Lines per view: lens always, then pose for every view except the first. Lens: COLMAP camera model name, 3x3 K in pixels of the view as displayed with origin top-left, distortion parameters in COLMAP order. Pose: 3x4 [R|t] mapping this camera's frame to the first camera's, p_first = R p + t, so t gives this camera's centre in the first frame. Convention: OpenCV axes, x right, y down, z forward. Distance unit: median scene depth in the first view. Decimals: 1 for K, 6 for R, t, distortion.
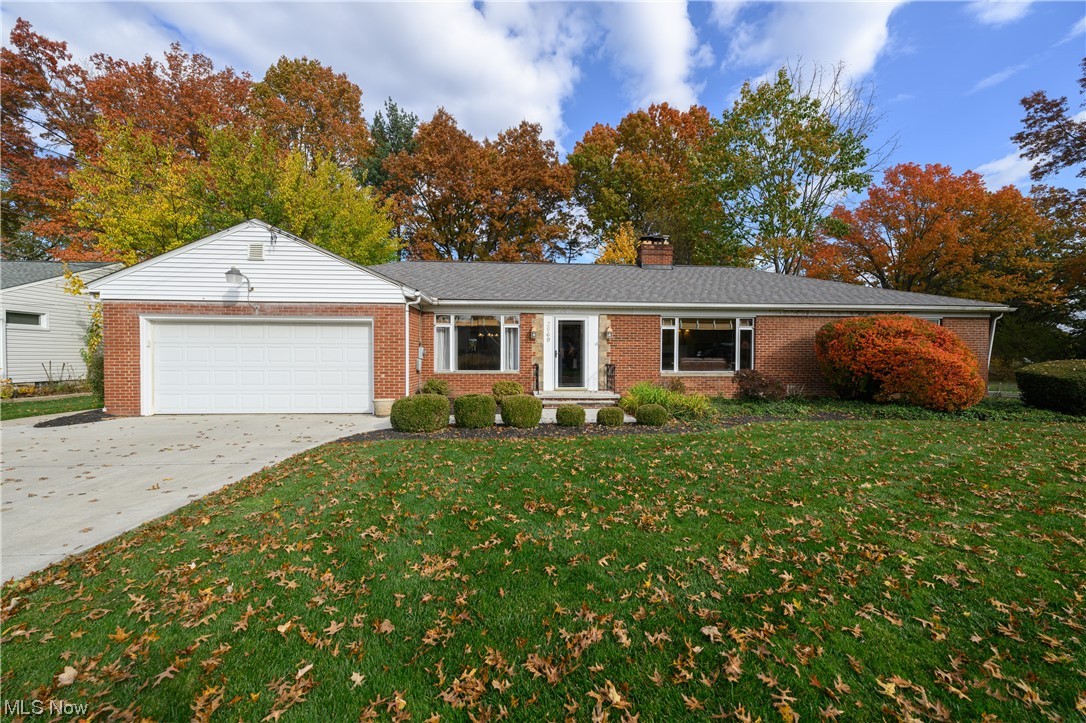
lens RADIAL K [[435.5, 0, 535.8], [0, 435.5, 360.3], [0, 0, 1]] dist [-0.001235, 0.000042]
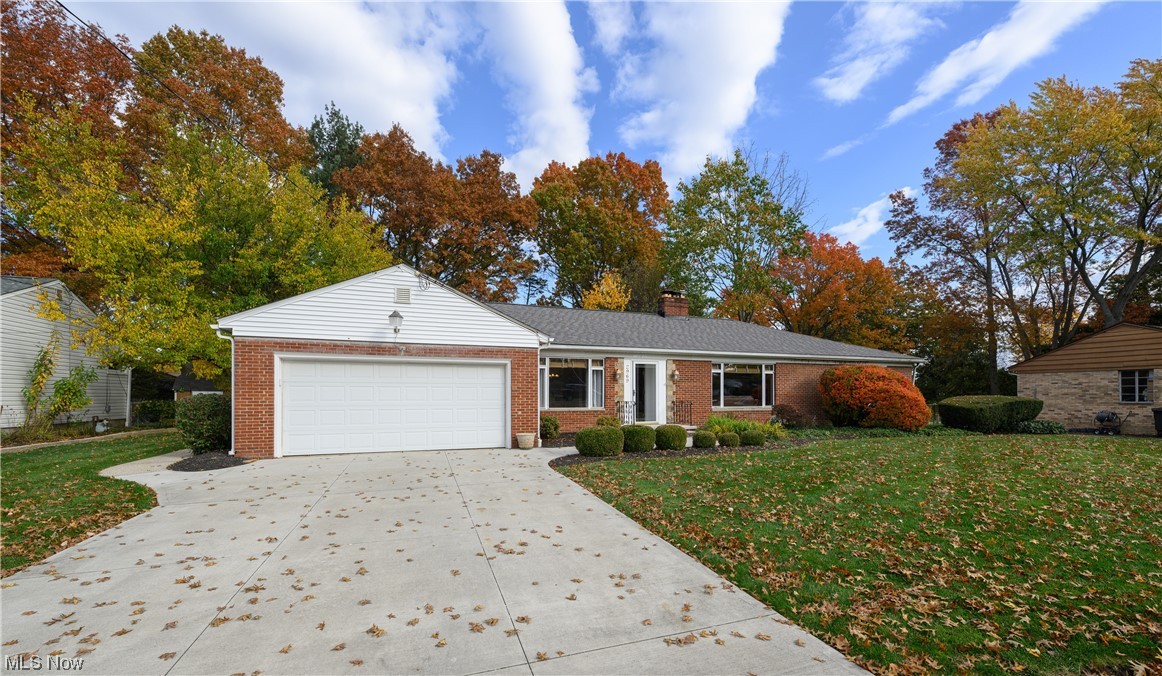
lens RADIAL K [[476.2, 0, 580.0], [0, 476.2, 392.8], [0, 0, 1]] dist [-0.002598, -0.000656]
pose [[0.956271, -0.001578, 0.292478, -0.461774], [0.006617, 0.999846, -0.016237, 0.004713], [-0.292408, 0.017463, 0.956134, -0.170018]]
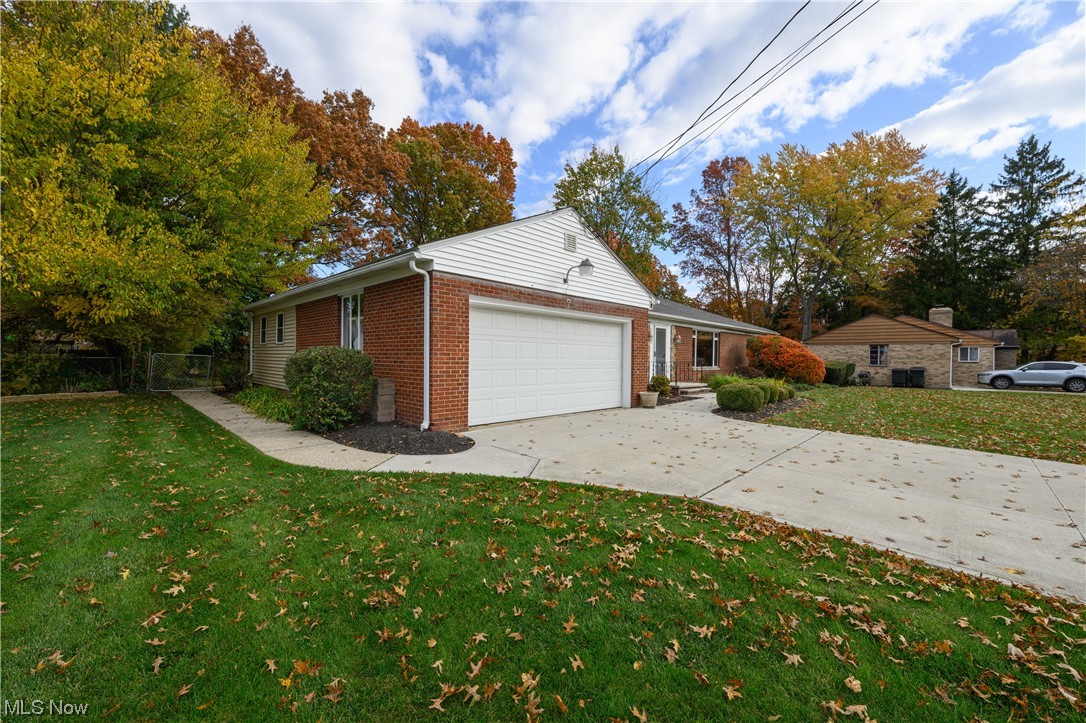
lens RADIAL K [[435.5, 0, 535.8], [0, 435.5, 360.3], [0, 0, 1]] dist [-0.001235, 0.000042]
pose [[0.744008, 0.003472, 0.668162, -1.076801], [-0.005716, 0.999983, 0.001168, 0.004816], [-0.668147, -0.004688, 0.744015, 0.281878]]
